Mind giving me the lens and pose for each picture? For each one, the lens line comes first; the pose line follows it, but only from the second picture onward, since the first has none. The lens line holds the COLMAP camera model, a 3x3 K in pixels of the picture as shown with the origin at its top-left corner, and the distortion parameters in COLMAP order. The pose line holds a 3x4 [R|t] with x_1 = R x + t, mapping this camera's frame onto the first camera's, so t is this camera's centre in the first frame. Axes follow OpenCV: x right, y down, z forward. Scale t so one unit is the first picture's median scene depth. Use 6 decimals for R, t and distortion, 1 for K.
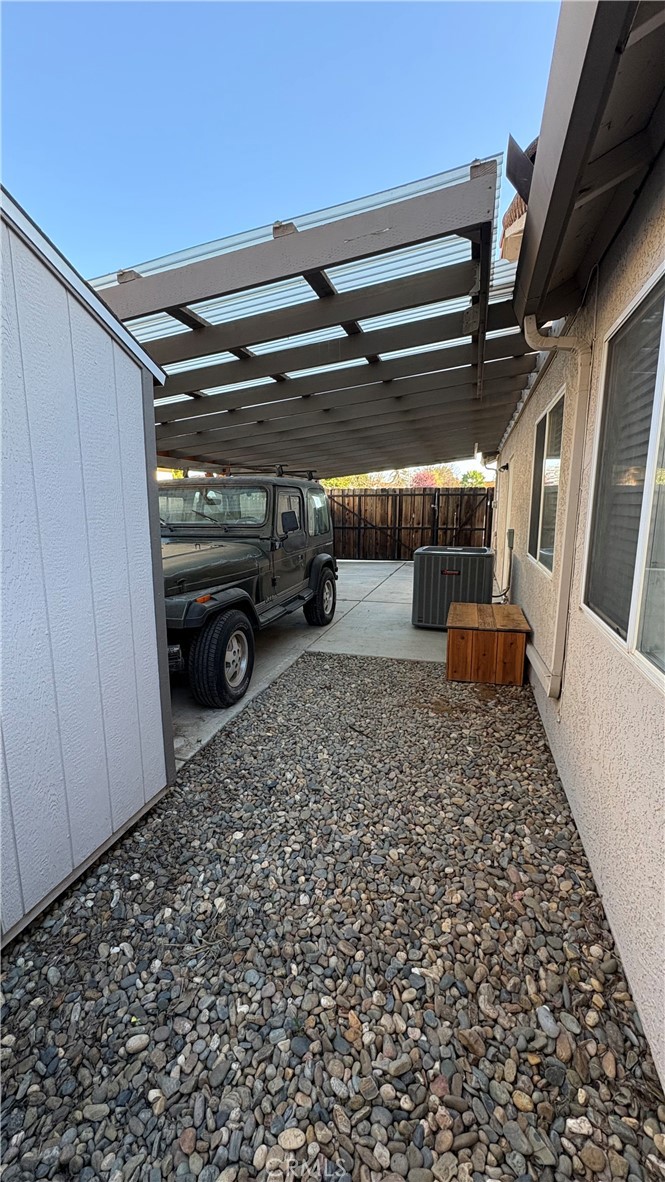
lens RADIAL K [[474.0, 0, 336.8], [0, 474.0, 589.3], [0, 0, 1]] dist [0.000353, -0.000139]
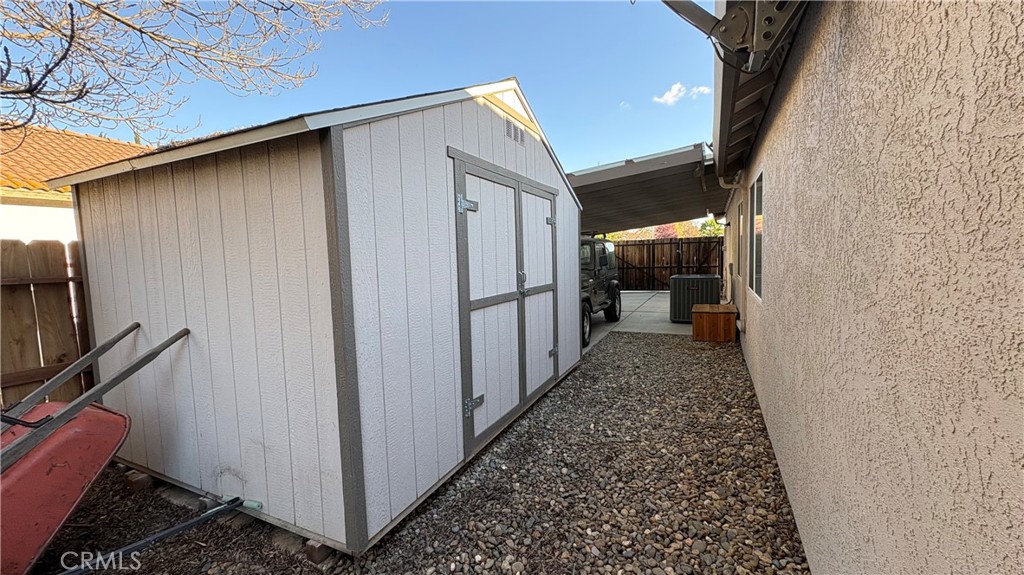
lens RADIAL K [[410.7, 0, 508.9], [0, 410.7, 288.9], [0, 0, 1]] dist [0.000353, -0.000139]
pose [[0.982575, -0.016116, -0.185167, -0.122274], [-0.000972, 0.995775, -0.091825, 0.089436], [0.185864, 0.090404, 0.978408, -0.504685]]
